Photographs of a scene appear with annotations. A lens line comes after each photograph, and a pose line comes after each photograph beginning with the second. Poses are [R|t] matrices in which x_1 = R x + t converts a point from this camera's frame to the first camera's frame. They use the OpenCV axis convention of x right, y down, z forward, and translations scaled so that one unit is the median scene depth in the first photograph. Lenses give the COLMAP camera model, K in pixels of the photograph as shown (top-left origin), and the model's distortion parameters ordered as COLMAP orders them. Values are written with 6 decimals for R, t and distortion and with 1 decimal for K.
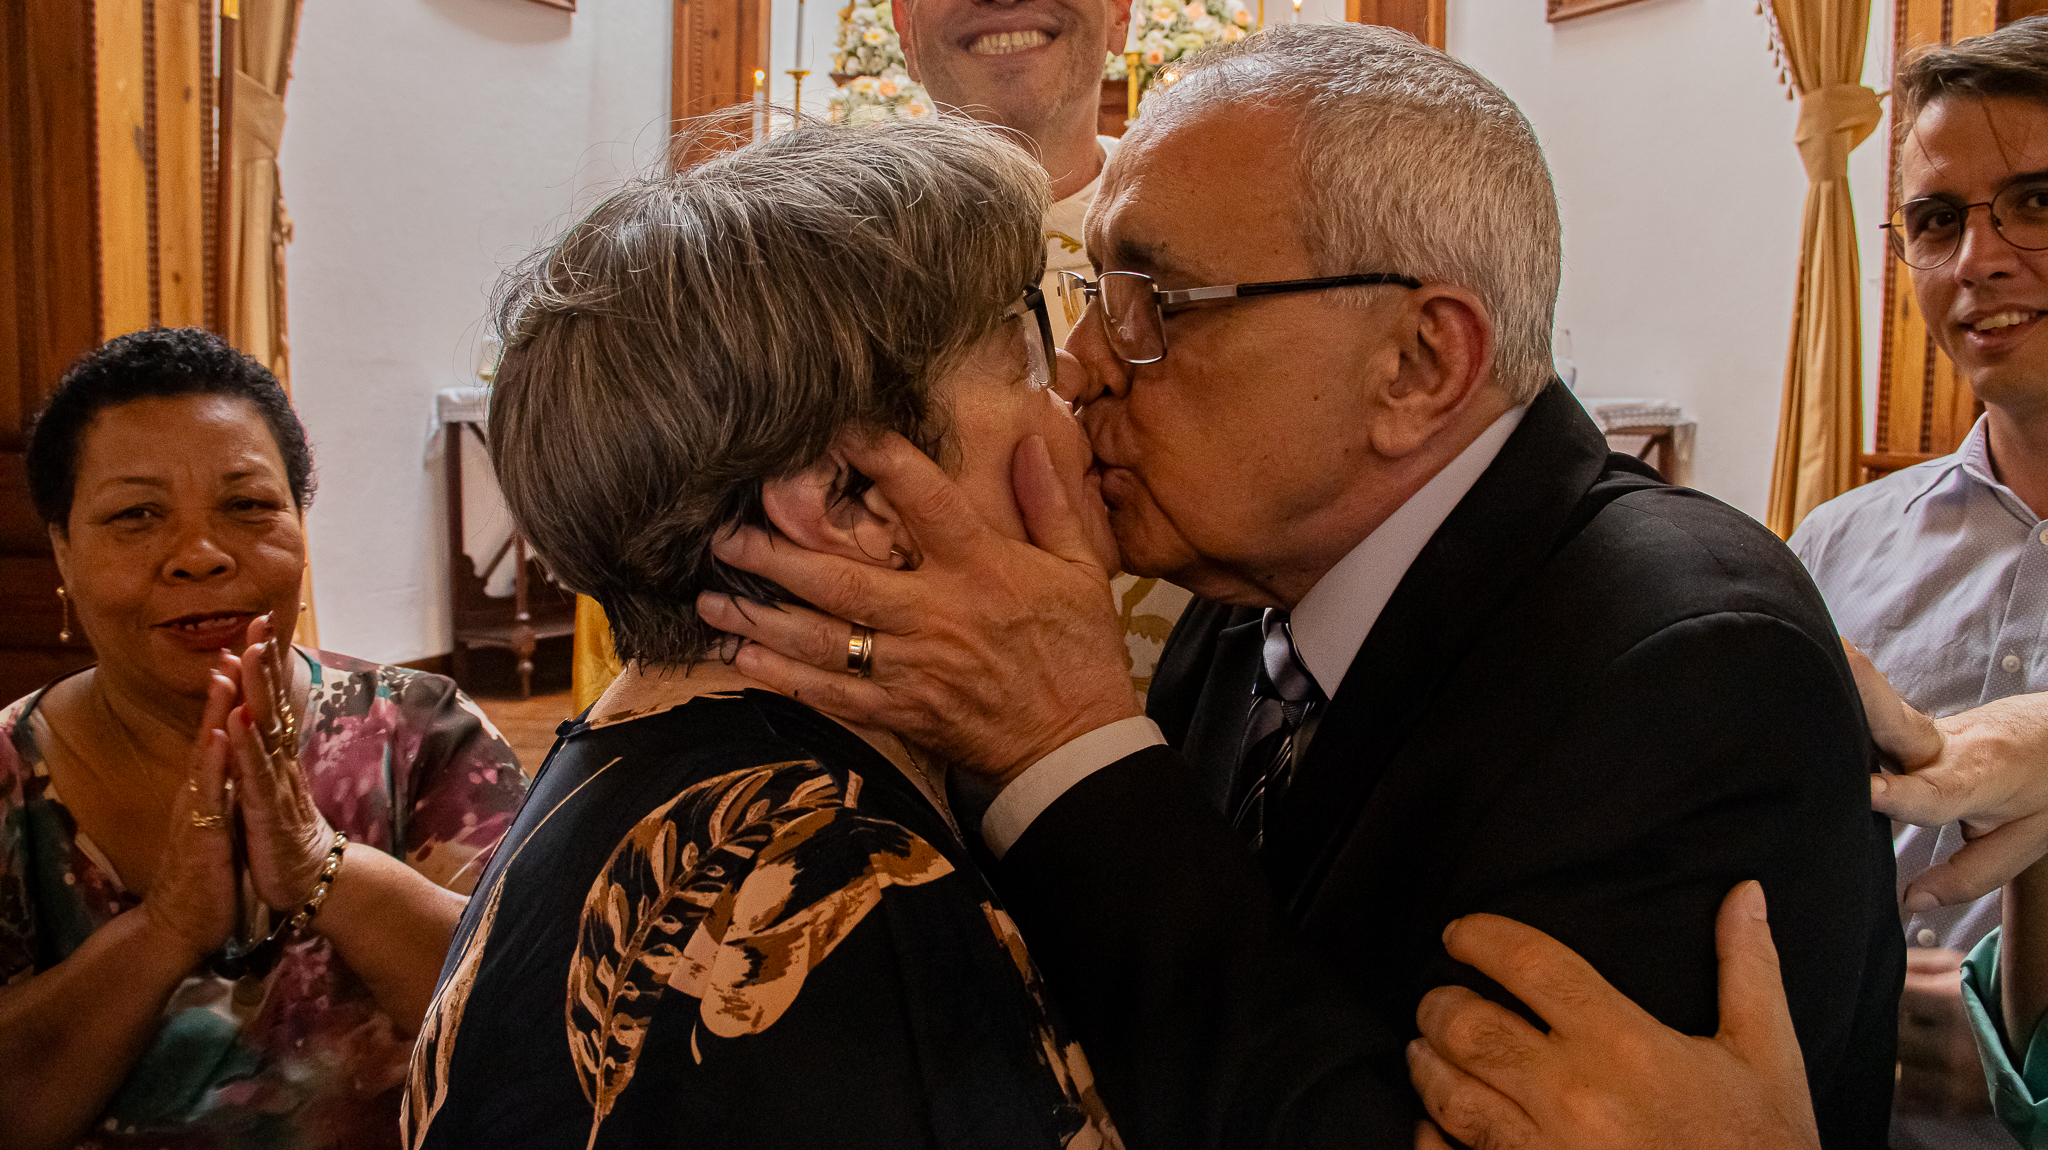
lens RADIAL K [[1730.4, 0, 1024.0], [0, 1730.4, 575.0], [0, 0, 1]] dist [-0.187673, 0.183038]
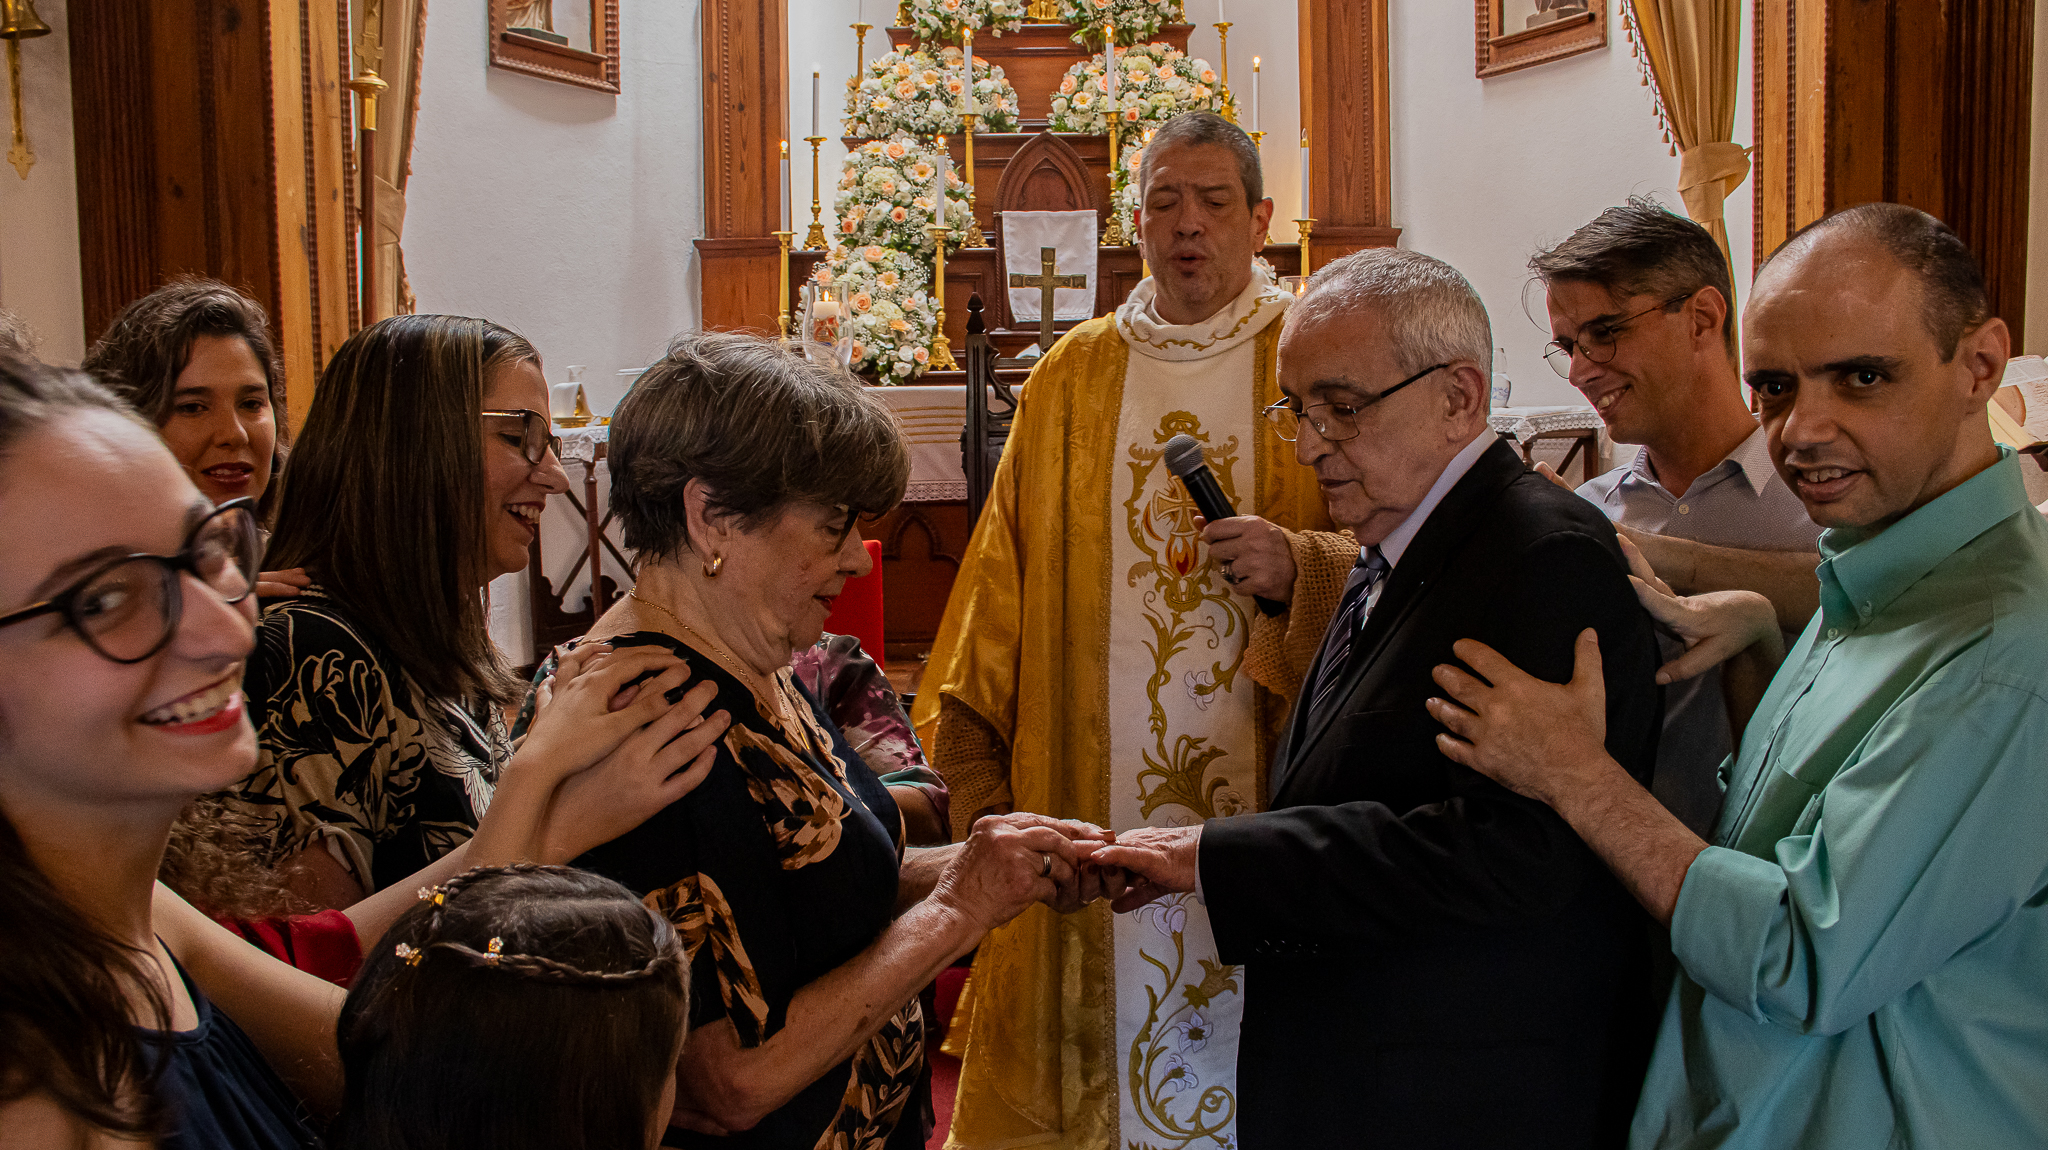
lens RADIAL K [[1757.0, 0, 1012.2], [0, 1757.0, 585.1], [0, 0, 1]] dist [-0.175552, 0.181803]
pose [[0.999336, -0.034527, 0.011636, -0.029943], [0.034564, 0.999398, -0.003055, 0.007939], [-0.011523, 0.003455, 0.999928, -0.166370]]
